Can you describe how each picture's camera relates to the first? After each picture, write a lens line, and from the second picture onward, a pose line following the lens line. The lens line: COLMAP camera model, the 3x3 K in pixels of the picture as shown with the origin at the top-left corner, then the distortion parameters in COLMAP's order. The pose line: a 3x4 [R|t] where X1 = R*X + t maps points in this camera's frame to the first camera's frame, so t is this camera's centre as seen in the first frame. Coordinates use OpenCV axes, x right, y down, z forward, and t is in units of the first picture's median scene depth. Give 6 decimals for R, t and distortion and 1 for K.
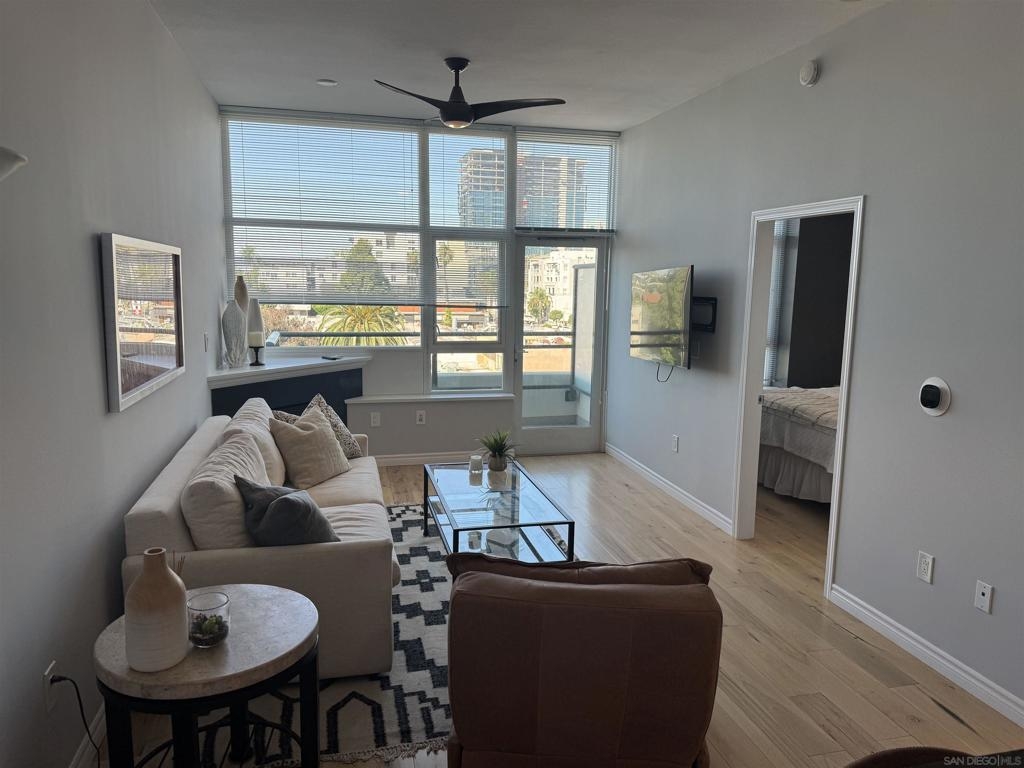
lens RADIAL K [[712.7, 0, 526.1], [0, 712.7, 388.4], [0, 0, 1]] dist [0.044367, -0.045636]
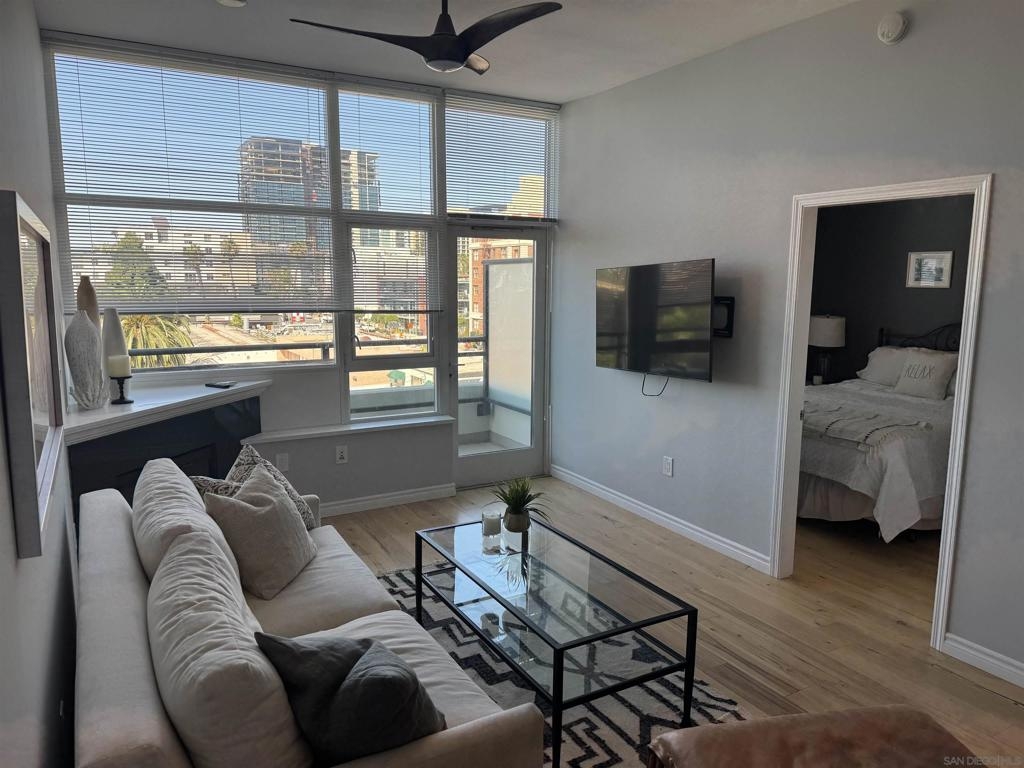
lens RADIAL K [[712.7, 0, 520.2], [0, 712.7, 381.7], [0, 0, 1]] dist [0.044367, -0.045636]
pose [[0.962135, -0.048301, 0.268261, -0.174709], [0.049312, 0.998779, 0.002975, -0.033406], [-0.268077, 0.010366, 0.963342, 0.201590]]
